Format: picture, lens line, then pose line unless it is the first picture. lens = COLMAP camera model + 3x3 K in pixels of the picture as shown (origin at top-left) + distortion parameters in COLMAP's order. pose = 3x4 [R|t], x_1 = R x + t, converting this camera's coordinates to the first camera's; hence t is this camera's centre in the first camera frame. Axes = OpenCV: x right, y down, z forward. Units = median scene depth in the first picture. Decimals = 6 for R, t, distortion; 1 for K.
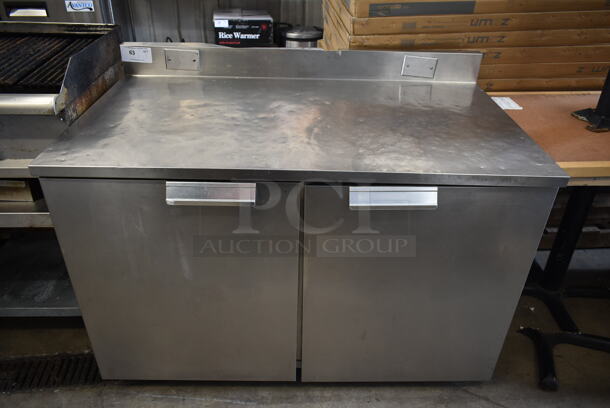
lens RADIAL K [[465.7, 0, 304.5], [0, 465.7, 202.9], [0, 0, 1]] dist [-0.025326, 0.003124]
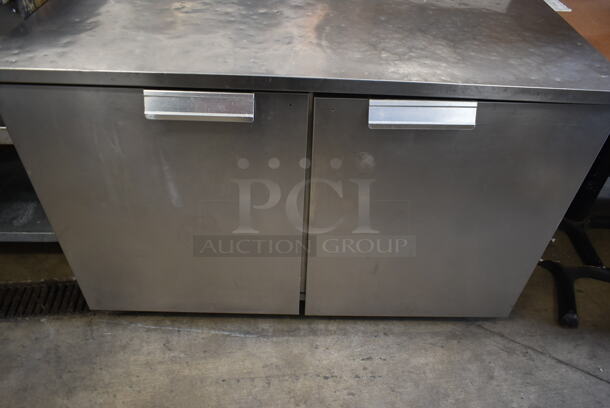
lens RADIAL K [[465.7, 0, 306.6], [0, 465.7, 206.2], [0, 0, 1]] dist [-0.025326, 0.003124]
pose [[0.999879, 0.015113, 0.003554, -0.009454], [-0.015507, 0.983245, 0.181628, 0.001721], [-0.000749, -0.181661, 0.983361, 0.122026]]
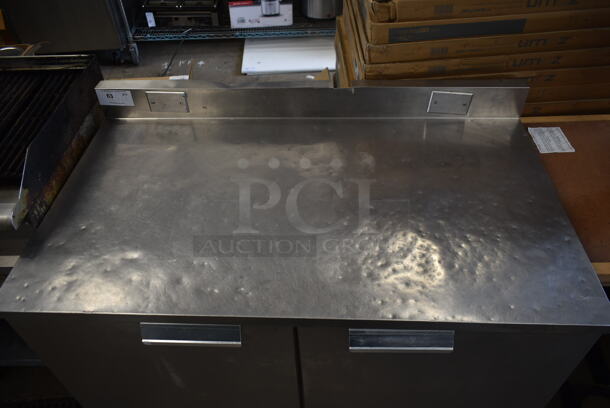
lens RADIAL K [[465.7, 0, 304.4], [0, 465.7, 203.6], [0, 0, 1]] dist [-0.025326, 0.003124]
pose [[0.996852, -0.002625, -0.079247, 0.061362], [0.019238, 0.977594, 0.209616, -0.326487], [0.076922, -0.210481, 0.974567, 0.156768]]
